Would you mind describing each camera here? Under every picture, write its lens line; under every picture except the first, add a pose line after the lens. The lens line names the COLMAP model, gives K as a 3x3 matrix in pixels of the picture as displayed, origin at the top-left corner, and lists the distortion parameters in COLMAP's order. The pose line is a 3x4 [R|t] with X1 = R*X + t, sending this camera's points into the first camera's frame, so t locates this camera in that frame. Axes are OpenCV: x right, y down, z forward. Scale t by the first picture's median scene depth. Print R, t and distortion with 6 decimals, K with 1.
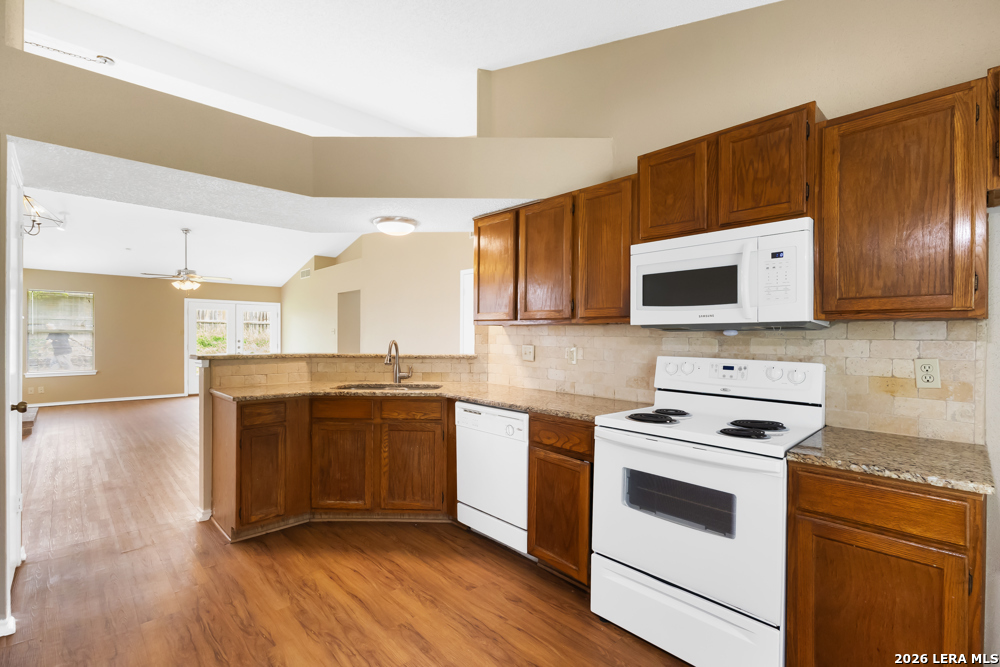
lens RADIAL K [[461.7, 0, 502.6], [0, 461.7, 337.9], [0, 0, 1]] dist [-0.000604, 0.001073]
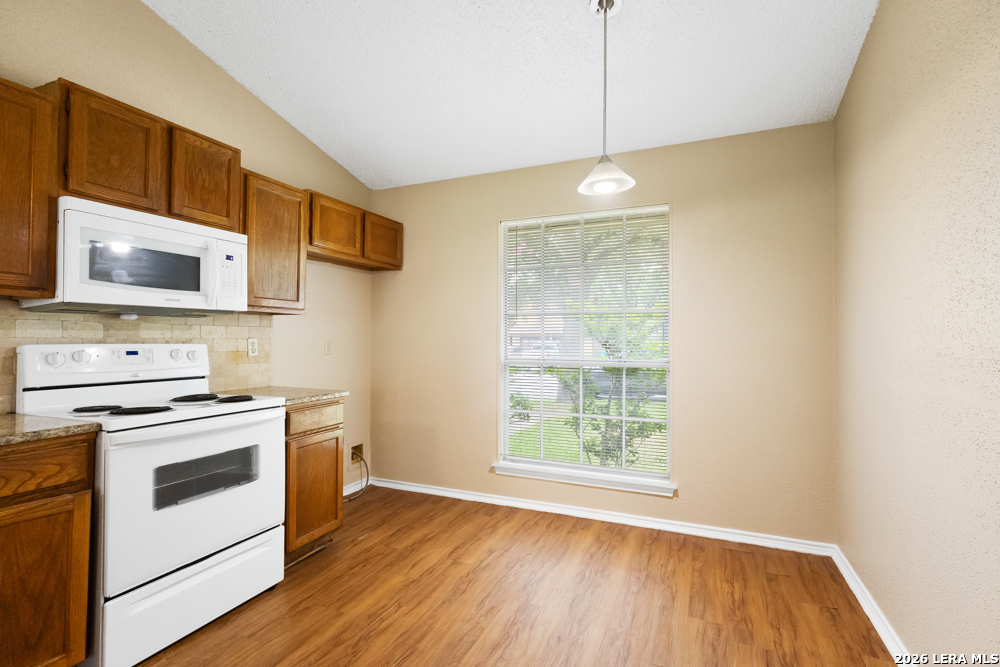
lens RADIAL K [[490.0, 0, 479.4], [0, 490.0, 338.5], [0, 0, 1]] dist [-0.034531, 0.017211]
pose [[-0.374446, -0.005701, 0.927231, -0.735947], [-0.001324, 0.999983, 0.005614, 0.028112], [-0.927248, 0.000874, -0.374447, 0.705410]]
